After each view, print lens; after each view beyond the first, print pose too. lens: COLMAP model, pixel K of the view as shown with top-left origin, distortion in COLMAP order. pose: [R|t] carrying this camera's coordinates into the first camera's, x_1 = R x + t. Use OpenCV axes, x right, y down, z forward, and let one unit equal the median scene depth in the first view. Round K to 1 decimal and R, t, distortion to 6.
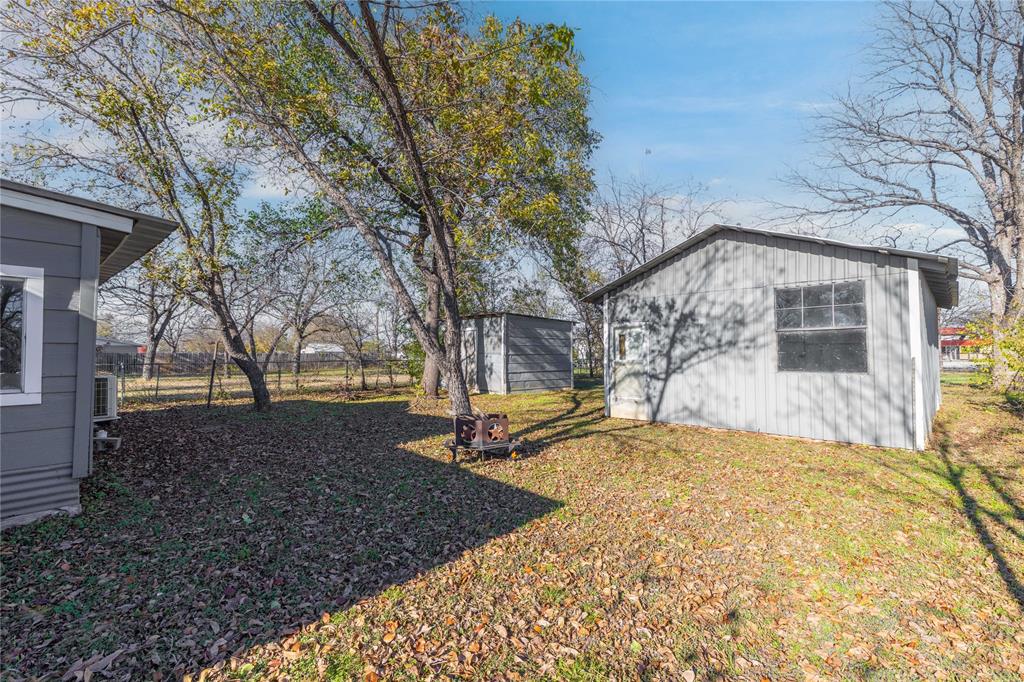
lens RADIAL K [[430.6, 0, 507.6], [0, 430.6, 343.1], [0, 0, 1]] dist [0.001499, 0.000160]
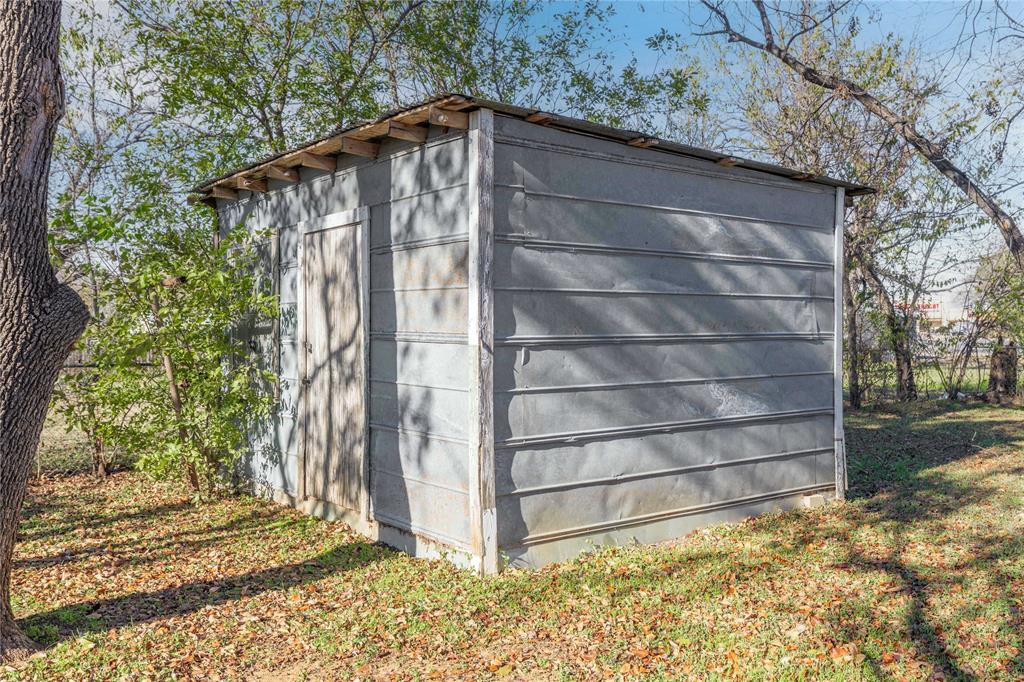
lens RADIAL K [[839.3, 0, 511.0], [0, 839.3, 342.5], [0, 0, 1]] dist [-0.003471, 0.000039]
pose [[0.992466, -0.002311, -0.122498, 0.044043], [0.007613, 0.999053, 0.042837, 0.010720], [0.122283, -0.043446, 0.991544, 0.636901]]
